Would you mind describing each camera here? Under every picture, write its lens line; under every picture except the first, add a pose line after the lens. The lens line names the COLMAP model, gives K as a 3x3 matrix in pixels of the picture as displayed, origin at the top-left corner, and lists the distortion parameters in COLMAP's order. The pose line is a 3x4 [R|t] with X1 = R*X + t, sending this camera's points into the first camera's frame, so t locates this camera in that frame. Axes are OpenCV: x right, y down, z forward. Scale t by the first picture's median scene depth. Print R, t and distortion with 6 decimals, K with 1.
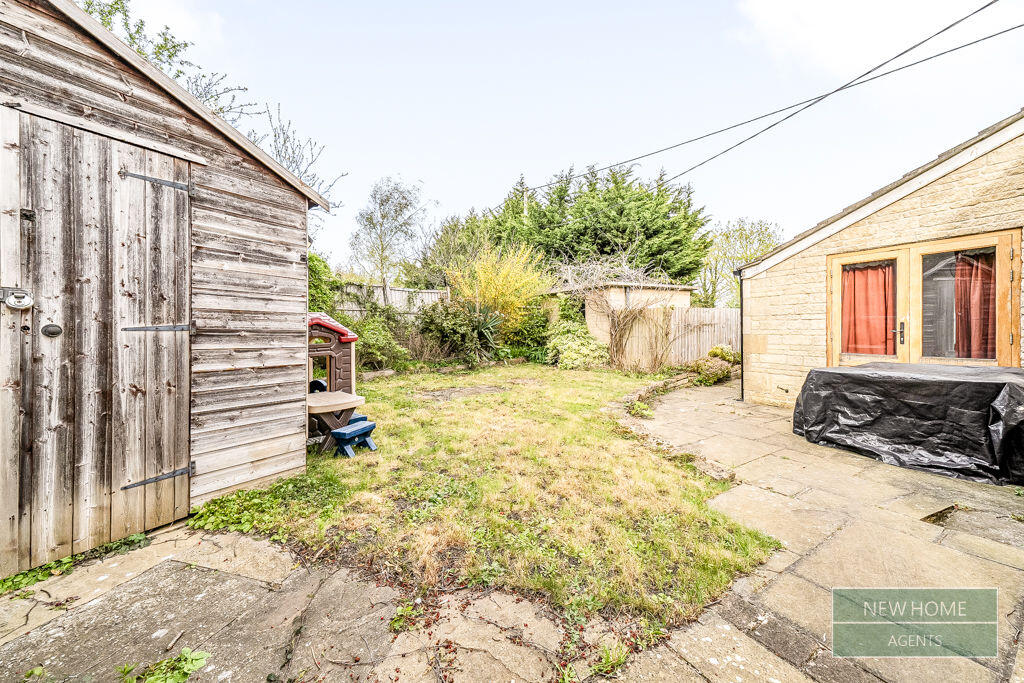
lens RADIAL K [[360.1, 0, 508.6], [0, 360.1, 333.4], [0, 0, 1]] dist [-0.001578, -0.000149]
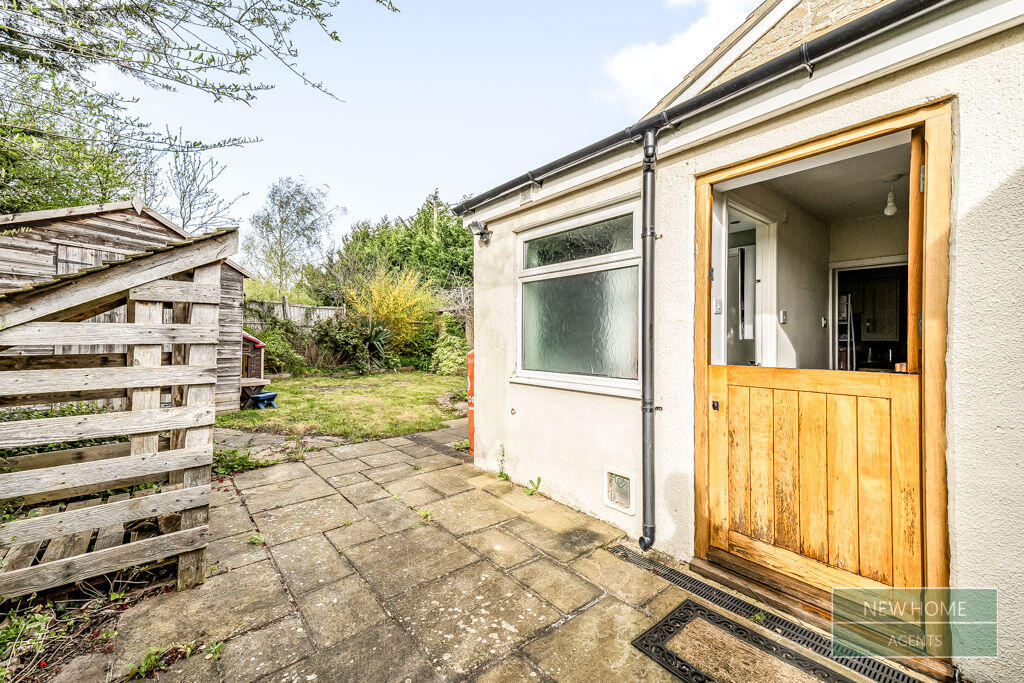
lens RADIAL K [[404.7, 0, 516.4], [0, 404.7, 341.3], [0, 0, 1]] dist [0.000253, -0.000186]
pose [[0.981025, 0.017701, 0.193074, 0.137302], [-0.014997, 0.999768, -0.015456, 0.001463], [-0.193303, 0.012267, 0.981062, -0.412281]]
